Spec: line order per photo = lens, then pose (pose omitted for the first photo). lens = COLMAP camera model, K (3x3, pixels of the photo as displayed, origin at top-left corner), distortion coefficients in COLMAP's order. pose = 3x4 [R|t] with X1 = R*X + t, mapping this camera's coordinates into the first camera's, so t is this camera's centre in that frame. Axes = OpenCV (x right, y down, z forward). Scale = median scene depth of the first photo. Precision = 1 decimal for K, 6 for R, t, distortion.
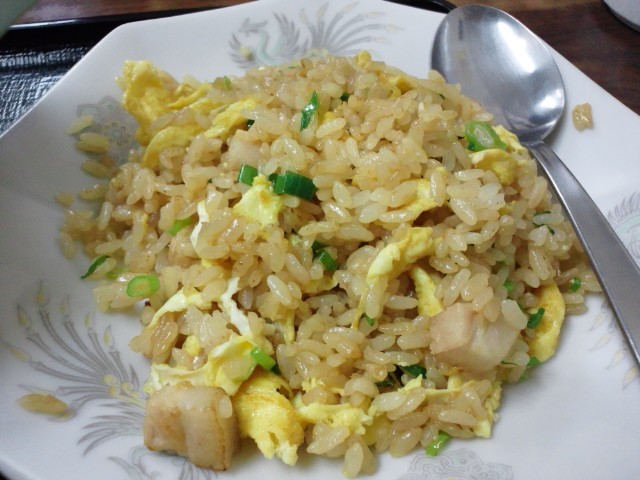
lens RADIAL K [[545.3, 0, 320.0], [0, 545.3, 240.0], [0, 0, 1]] dist [0.071841, -0.263796]
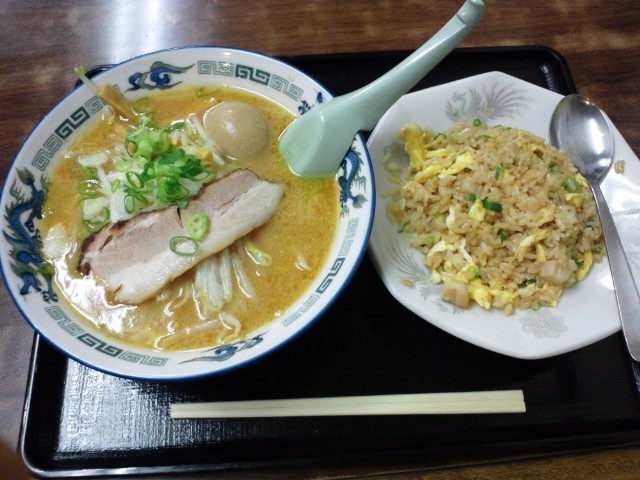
lens RADIAL K [[545.3, 0, 320.0], [0, 545.3, 240.0], [0, 0, 1]] dist [0.071841, -0.263796]
pose [[0.995073, 0.084098, -0.052512, -0.714881], [-0.068219, 0.965090, 0.252878, -0.548849], [0.071945, -0.248050, 0.966072, -1.578525]]
